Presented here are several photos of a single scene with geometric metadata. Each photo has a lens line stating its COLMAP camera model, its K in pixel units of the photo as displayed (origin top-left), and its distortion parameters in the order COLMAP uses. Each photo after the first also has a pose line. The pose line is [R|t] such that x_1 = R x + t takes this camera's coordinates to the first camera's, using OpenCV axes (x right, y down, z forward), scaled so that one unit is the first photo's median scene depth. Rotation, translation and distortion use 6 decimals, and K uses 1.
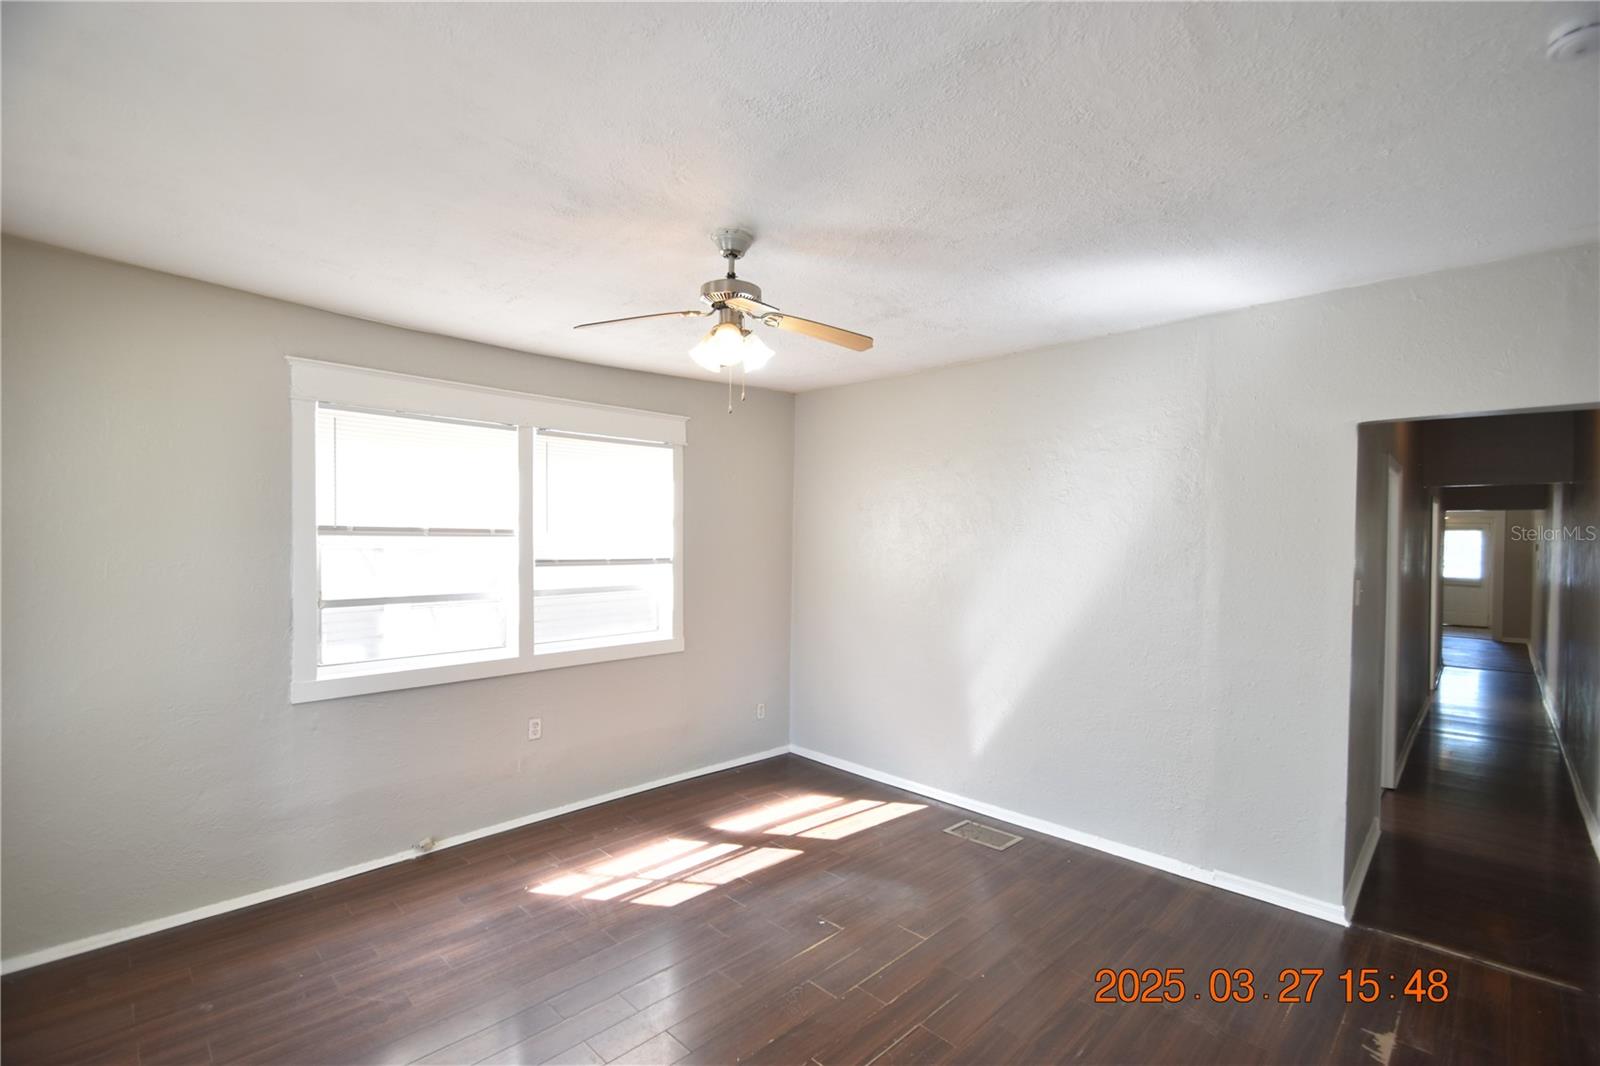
lens RADIAL K [[702.5, 0, 796.3], [0, 702.5, 540.1], [0, 0, 1]] dist [0.022842, -0.021289]
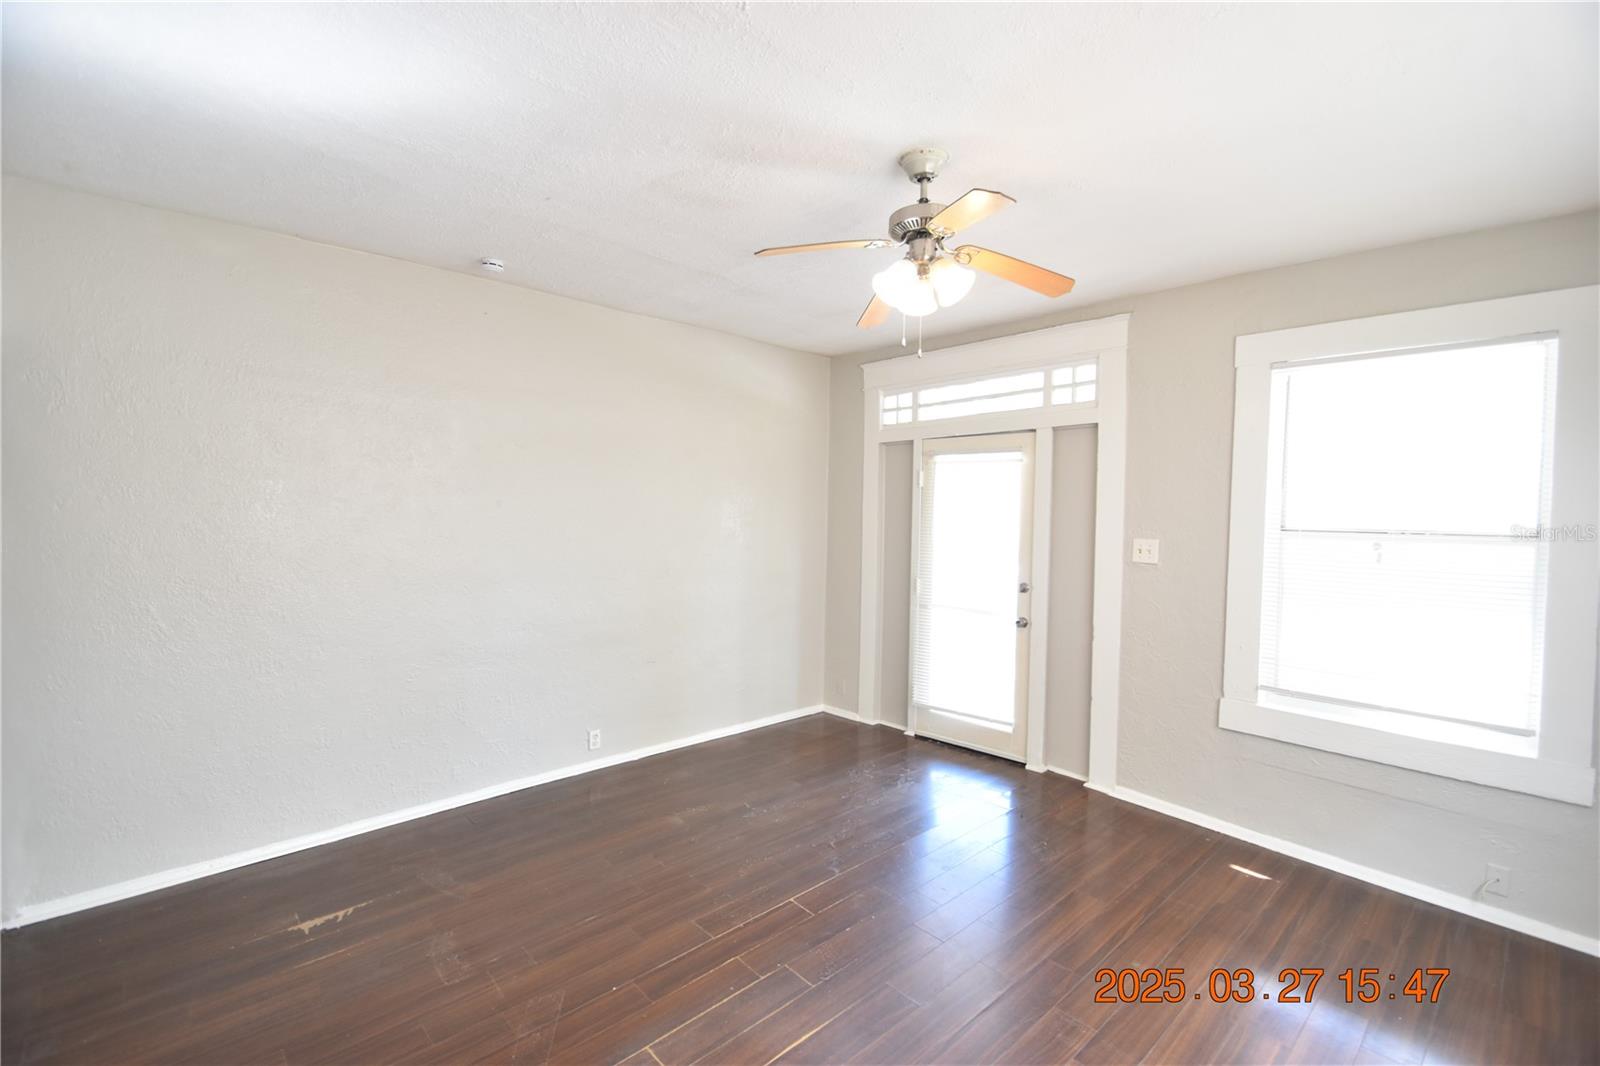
lens RADIAL K [[702.5, 0, 796.3], [0, 702.5, 540.1], [0, 0, 1]] dist [0.022842, -0.021289]
pose [[-0.998852, -0.029229, 0.037941, 0.014888], [-0.027301, 0.998357, 0.050388, 0.006319], [-0.039351, 0.049294, -0.998009, 1.308898]]
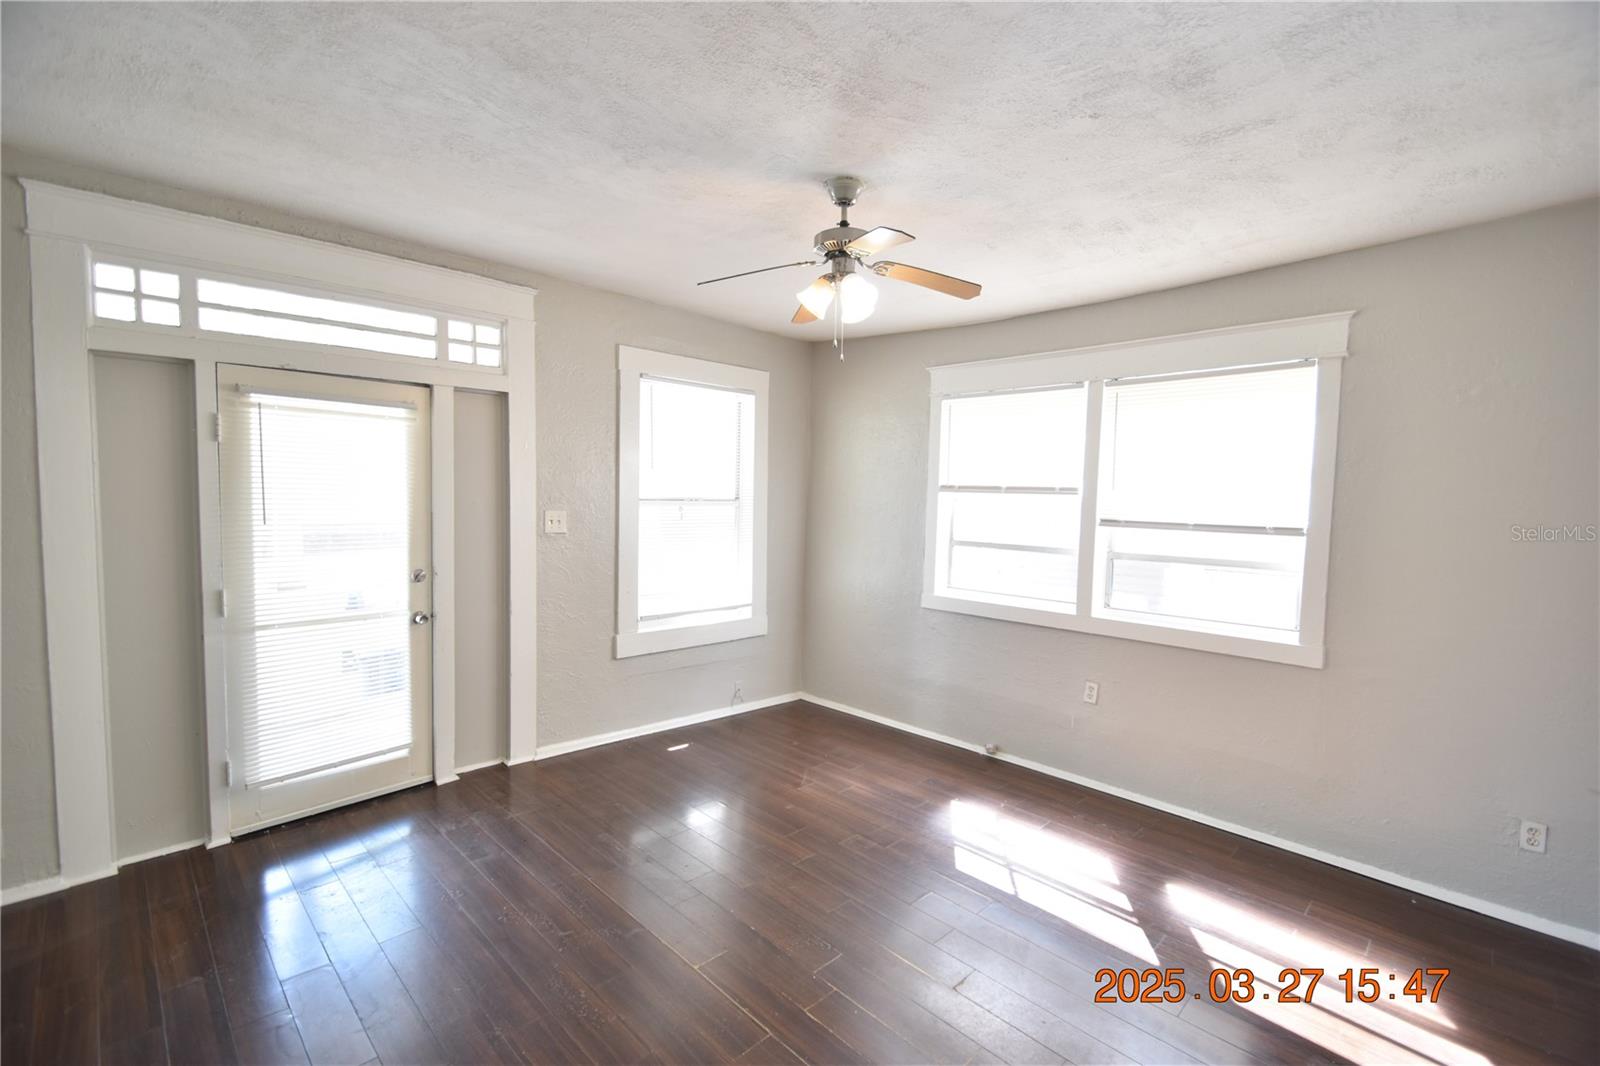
lens RADIAL K [[702.5, 0, 796.3], [0, 702.5, 540.1], [0, 0, 1]] dist [0.022842, -0.021289]
pose [[-0.001084, 0.056536, -0.998400, 0.645942], [-0.028809, 0.997984, 0.056544, 0.015627], [0.999584, 0.028824, 0.000547, 0.643460]]
